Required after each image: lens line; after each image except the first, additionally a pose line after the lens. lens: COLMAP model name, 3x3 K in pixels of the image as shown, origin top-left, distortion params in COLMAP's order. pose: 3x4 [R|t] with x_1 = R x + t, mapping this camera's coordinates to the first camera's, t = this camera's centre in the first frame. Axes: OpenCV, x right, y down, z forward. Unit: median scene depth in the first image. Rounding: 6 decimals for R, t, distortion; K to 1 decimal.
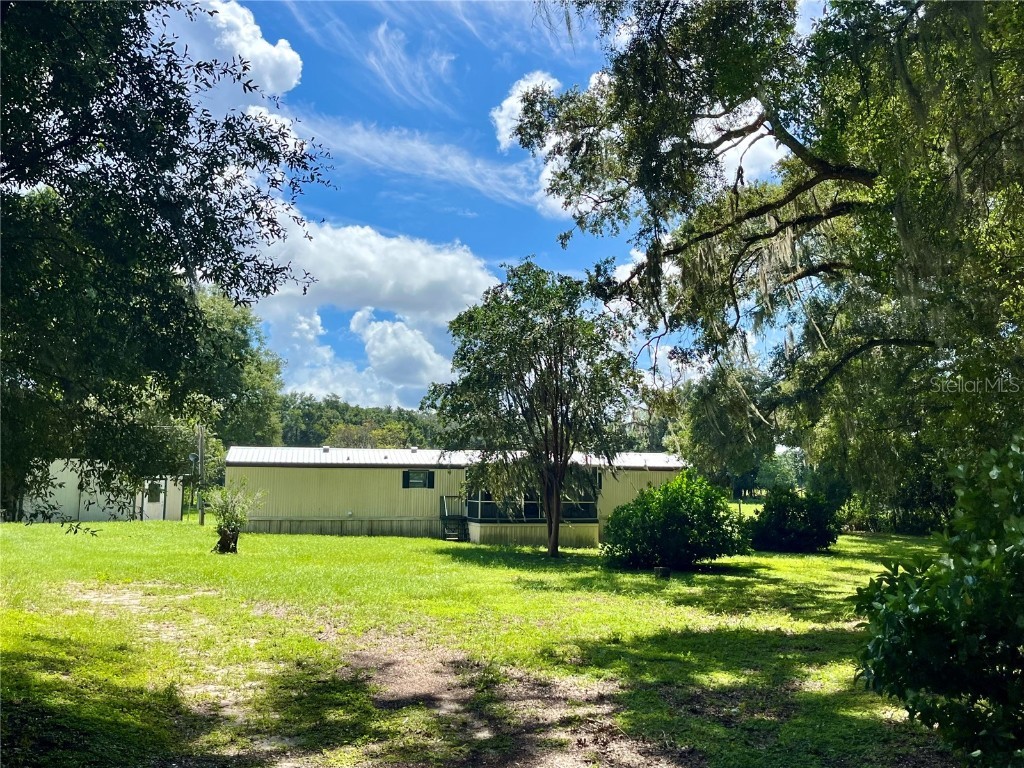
lens RADIAL K [[940.7, 0, 511.6], [0, 940.7, 389.1], [0, 0, 1]] dist [0.141713, -0.172532]
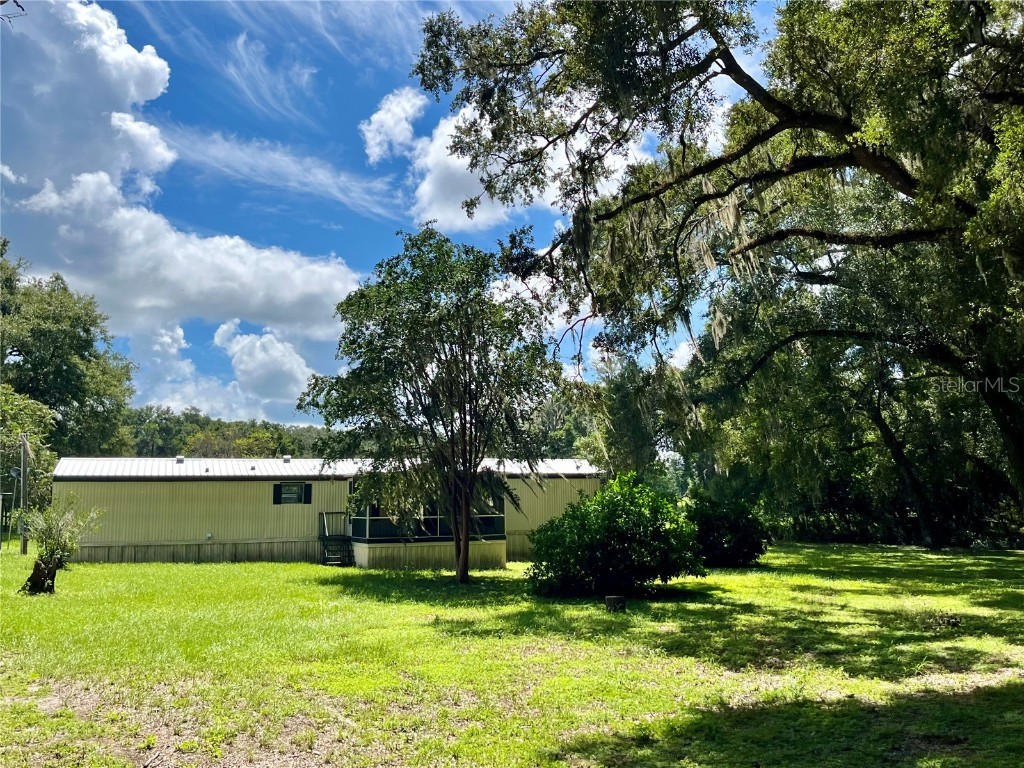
lens RADIAL K [[928.5, 0, 497.7], [0, 928.5, 379.4], [0, 0, 1]] dist [0.099795, -0.163814]
pose [[0.991992, -0.001962, 0.126283, -0.026345], [0.005327, 0.999639, -0.026317, 0.019464], [-0.126186, 0.026779, 0.991645, 0.169028]]
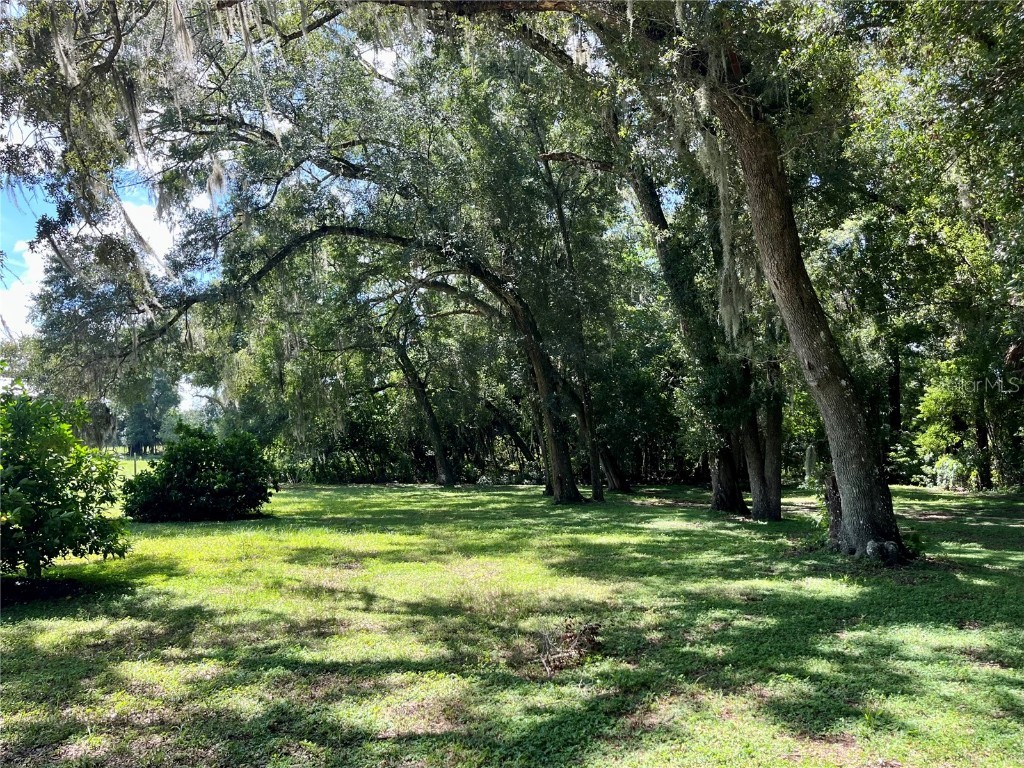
lens RADIAL K [[796.3, 0, 507.2], [0, 796.3, 390.8], [0, 0, 1]] dist [0.078774, -0.119831]
pose [[0.790963, 0.022206, 0.611461, 0.129089], [-0.041656, 0.998977, 0.017605, 0.069562], [-0.610444, -0.039395, 0.791079, 0.484765]]
